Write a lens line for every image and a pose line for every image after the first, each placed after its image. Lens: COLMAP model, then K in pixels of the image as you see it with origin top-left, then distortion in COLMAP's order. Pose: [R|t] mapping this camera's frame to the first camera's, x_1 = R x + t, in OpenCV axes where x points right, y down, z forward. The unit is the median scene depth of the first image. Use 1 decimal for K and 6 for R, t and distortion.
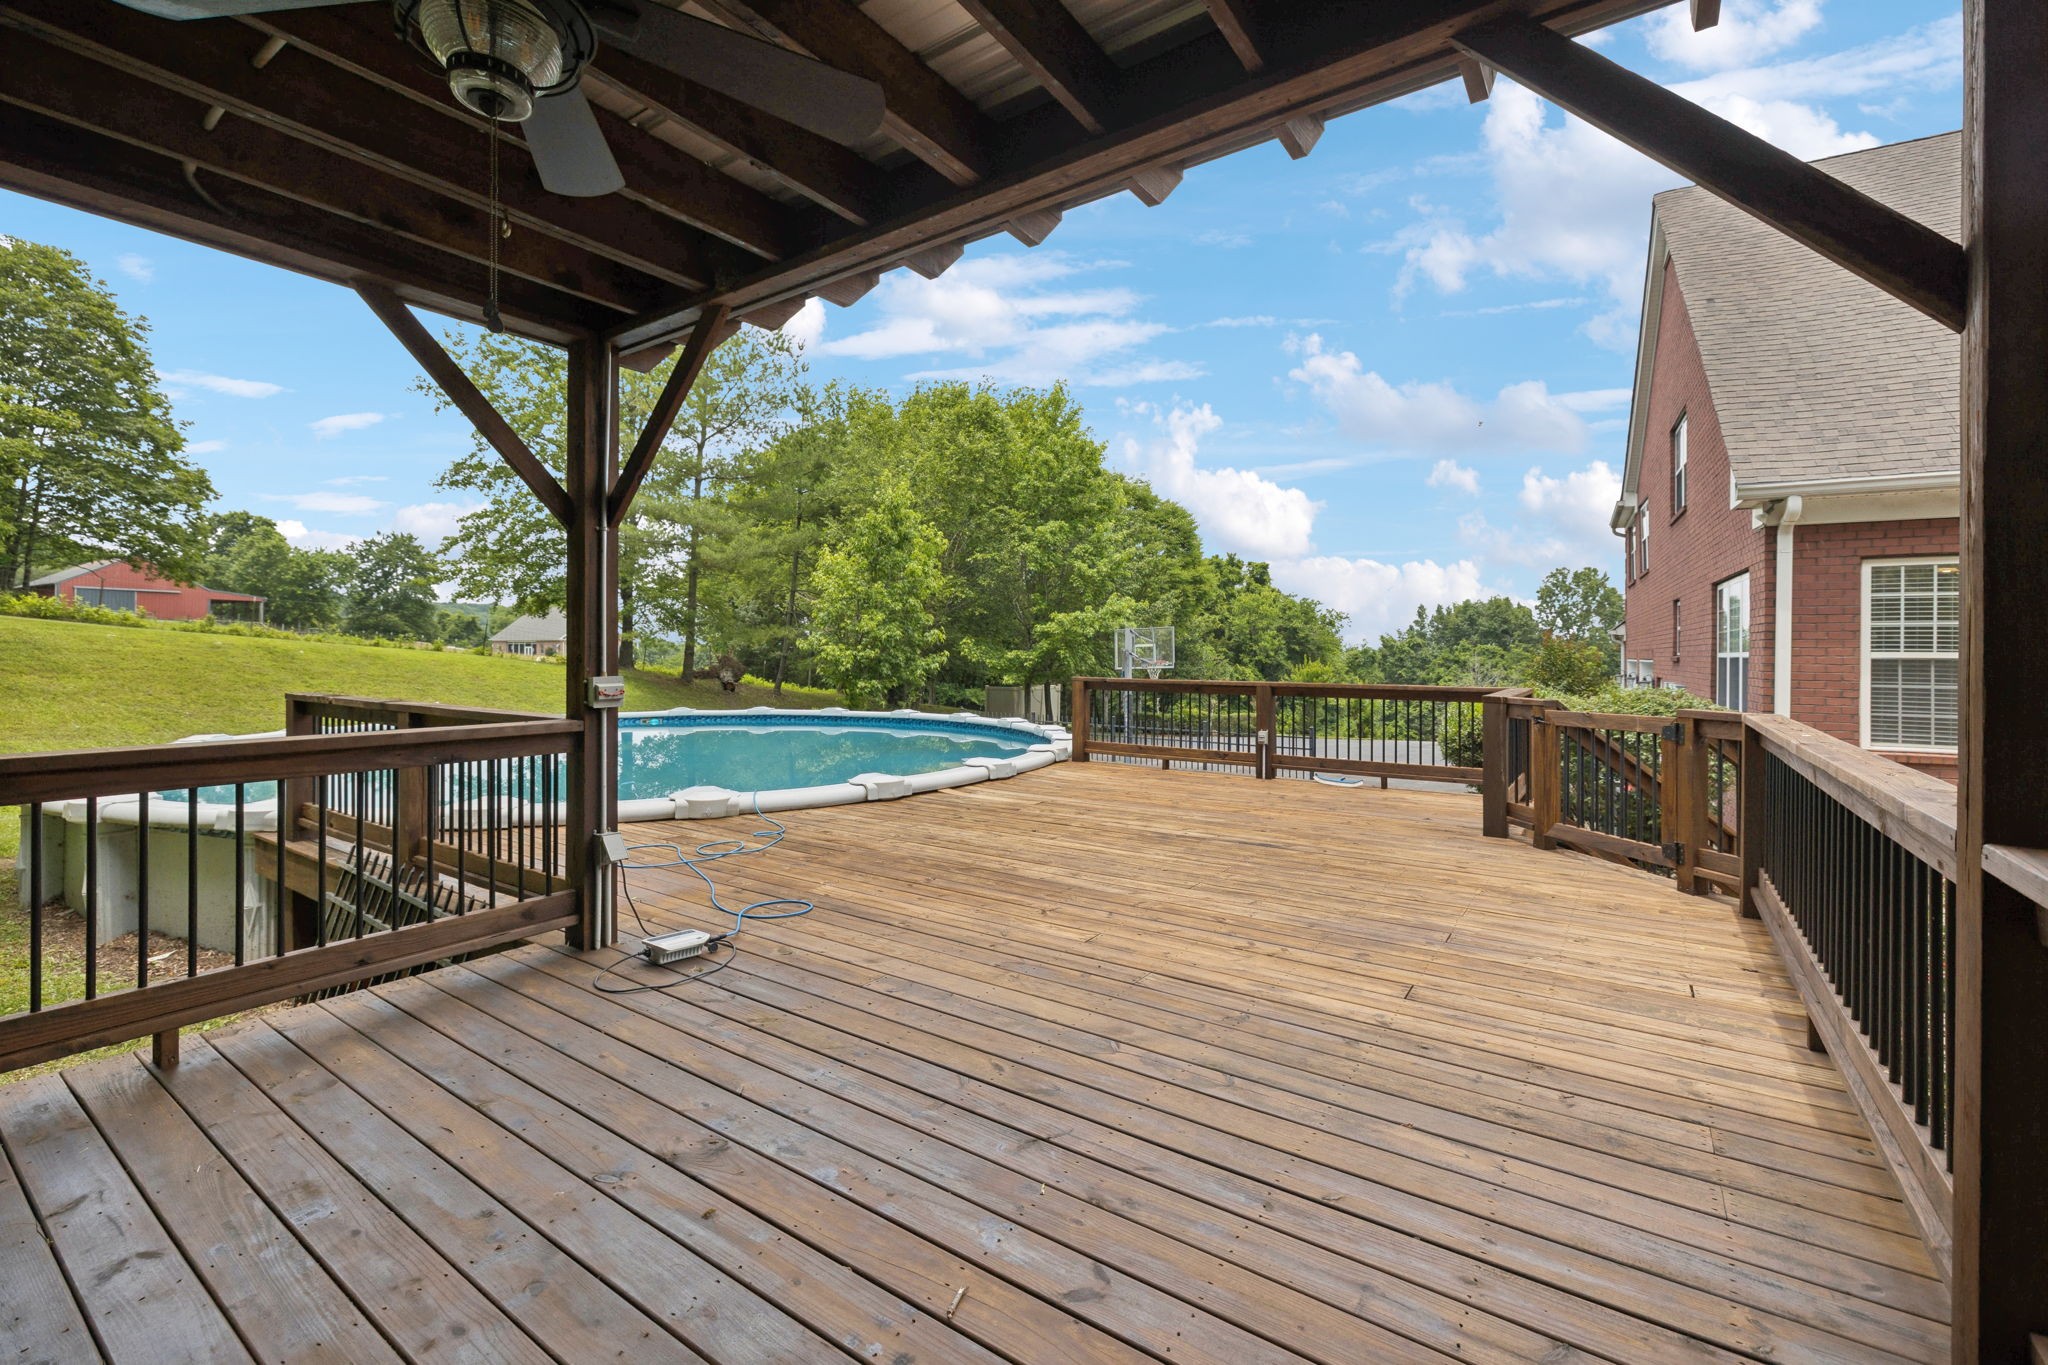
lens RADIAL K [[857.8, 0, 1039.1], [0, 857.8, 650.6], [0, 0, 1]] dist [-0.001598, 0.000622]
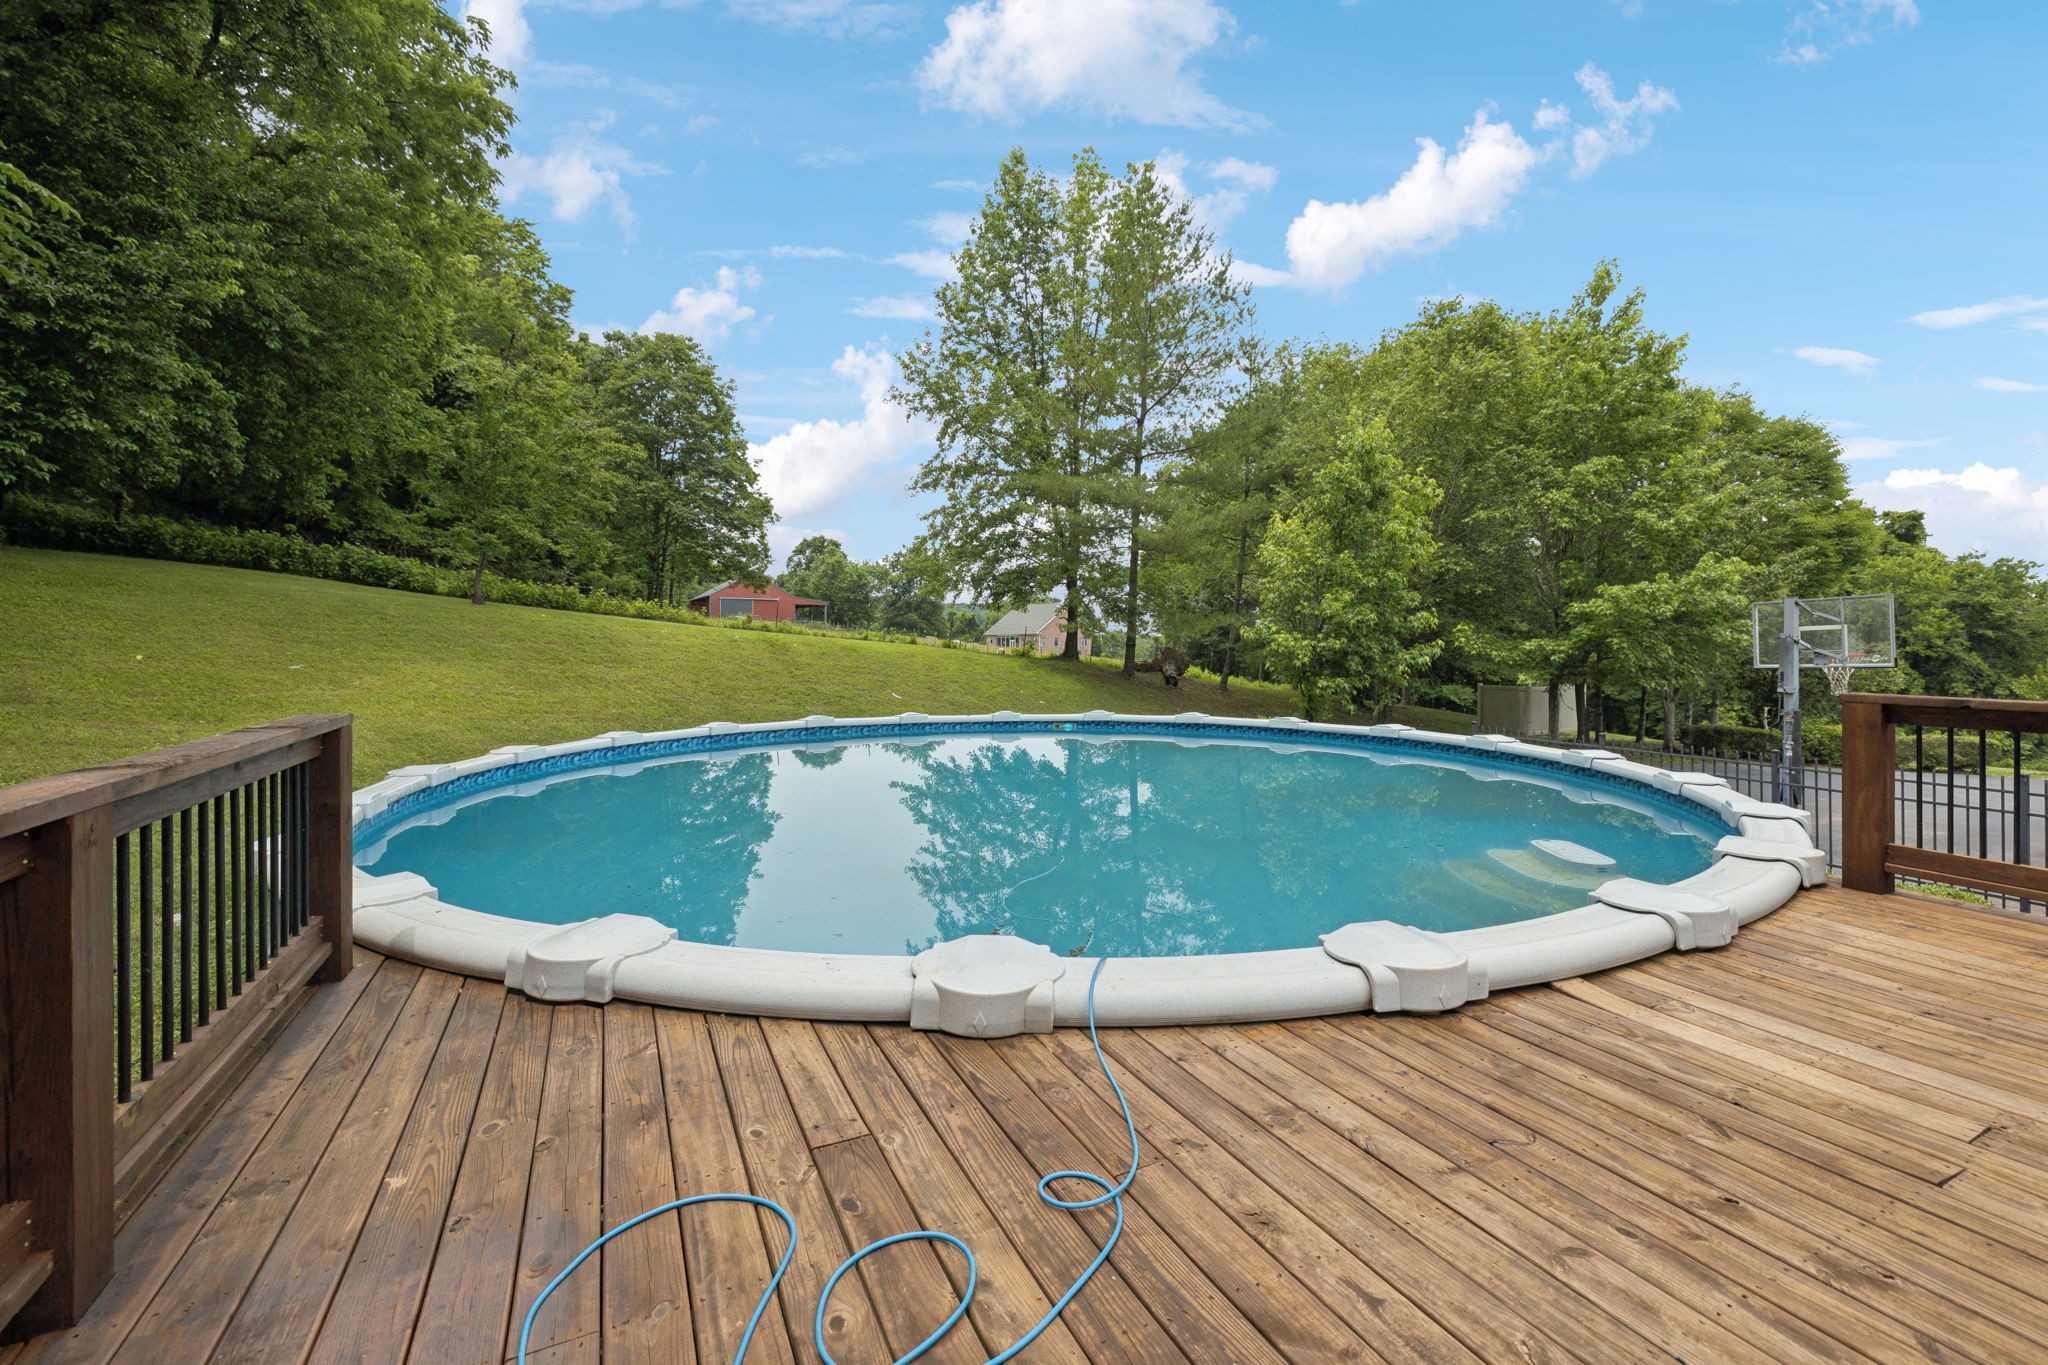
lens RADIAL K [[857.8, 0, 1039.1], [0, 857.8, 650.6], [0, 0, 1]] dist [-0.001598, 0.000622]
pose [[0.869556, -0.000821, -0.493834, -0.035005], [0.005703, 0.999949, 0.008379, 0.001089], [0.493801, -0.010103, 0.869516, 0.147333]]
